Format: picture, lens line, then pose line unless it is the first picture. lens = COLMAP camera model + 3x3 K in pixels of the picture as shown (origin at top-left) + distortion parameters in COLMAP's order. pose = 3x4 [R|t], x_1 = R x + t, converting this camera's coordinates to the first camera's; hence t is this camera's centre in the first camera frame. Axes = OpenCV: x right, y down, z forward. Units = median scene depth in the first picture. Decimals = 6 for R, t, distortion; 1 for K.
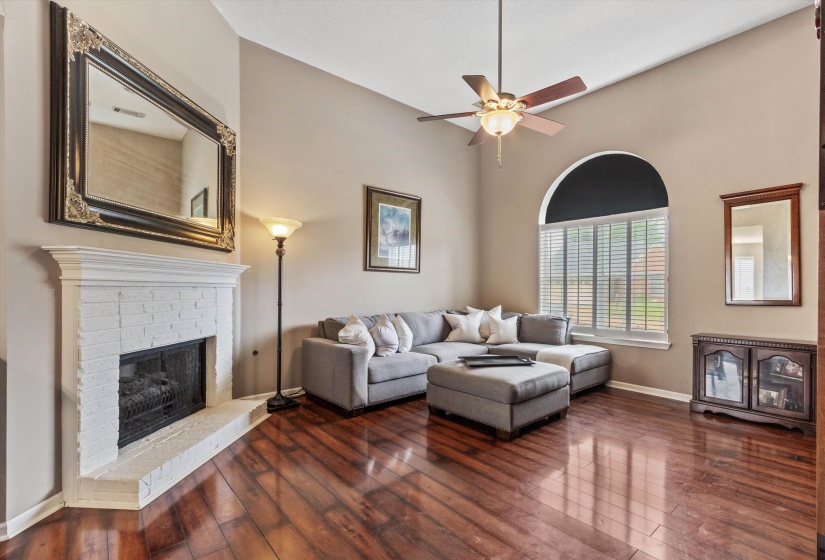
lens RADIAL K [[382.1, 0, 412.4], [0, 382.1, 285.3], [0, 0, 1]] dist [0.005711, -0.000938]
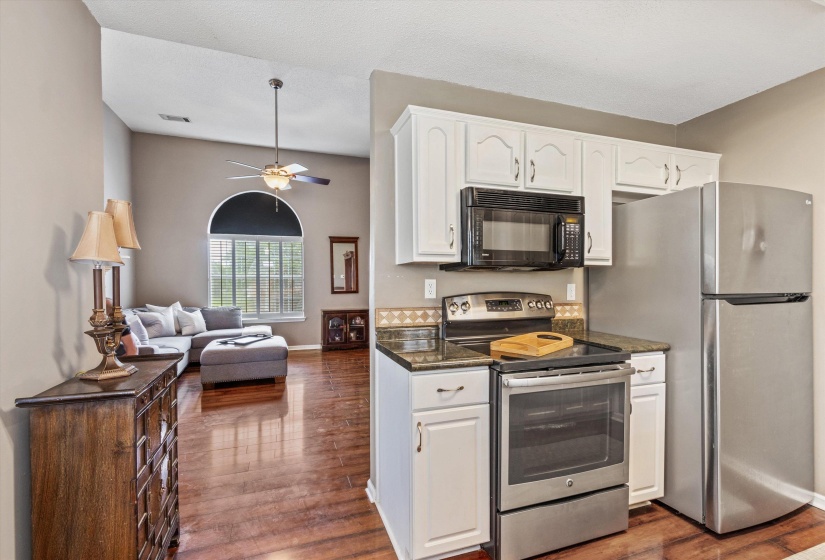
lens RADIAL K [[382.1, 0, 410.3], [0, 382.1, 288.9], [0, 0, 1]] dist [0.005711, -0.000938]
pose [[0.332500, -0.003538, 0.943097, -0.638477], [0.005665, 0.999982, 0.001754, 0.019584], [-0.943086, 0.004760, 0.332514, -0.007176]]
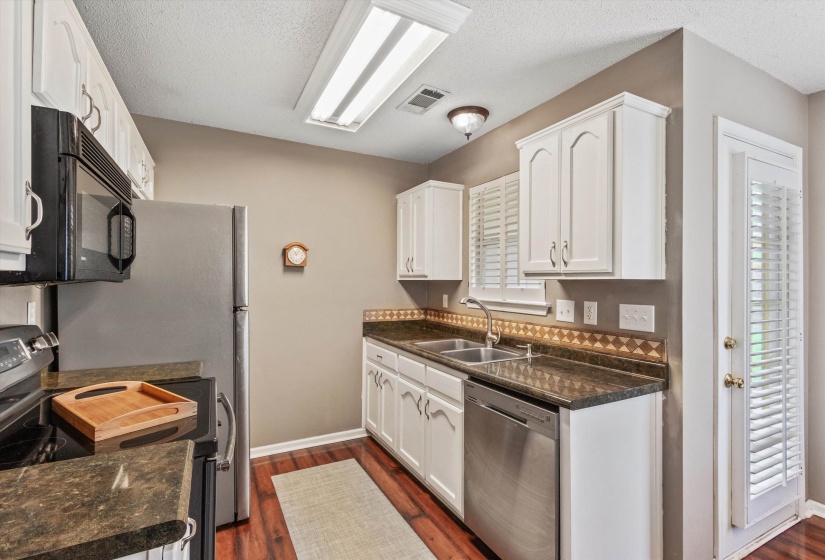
lens RADIAL K [[382.1, 0, 420.8], [0, 382.1, 280.6], [0, 0, 1]] dist [0.005711, -0.000938]
pose [[-0.985178, 0.004172, 0.171482, -0.451023], [0.005526, 0.999957, 0.007421, -0.003298], [-0.171443, 0.008258, -0.985159, 0.213826]]
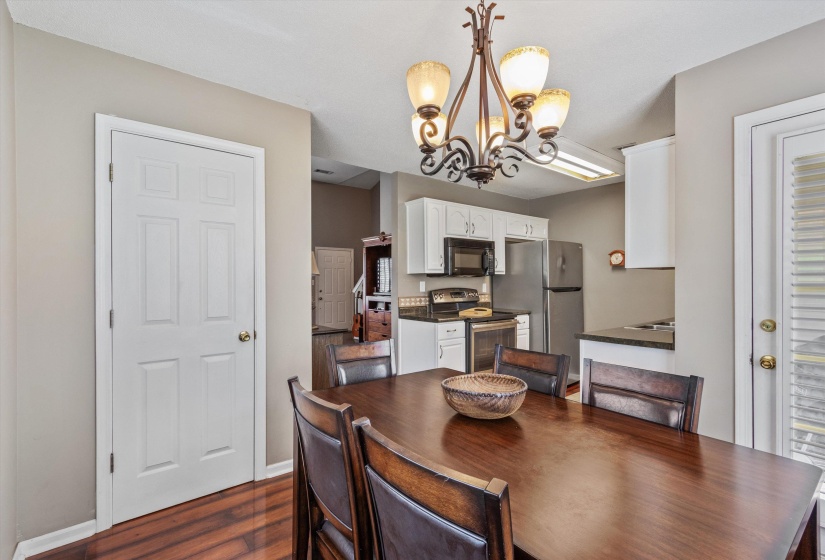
lens RADIAL K [[382.1, 0, 410.6], [0, 382.1, 283.9], [0, 0, 1]] dist [0.005711, -0.000938]
pose [[0.002666, 0.005496, 0.999981, -1.052763], [0.014494, 0.999880, -0.005534, 0.018579], [-0.999891, 0.014508, 0.002586, 0.144039]]
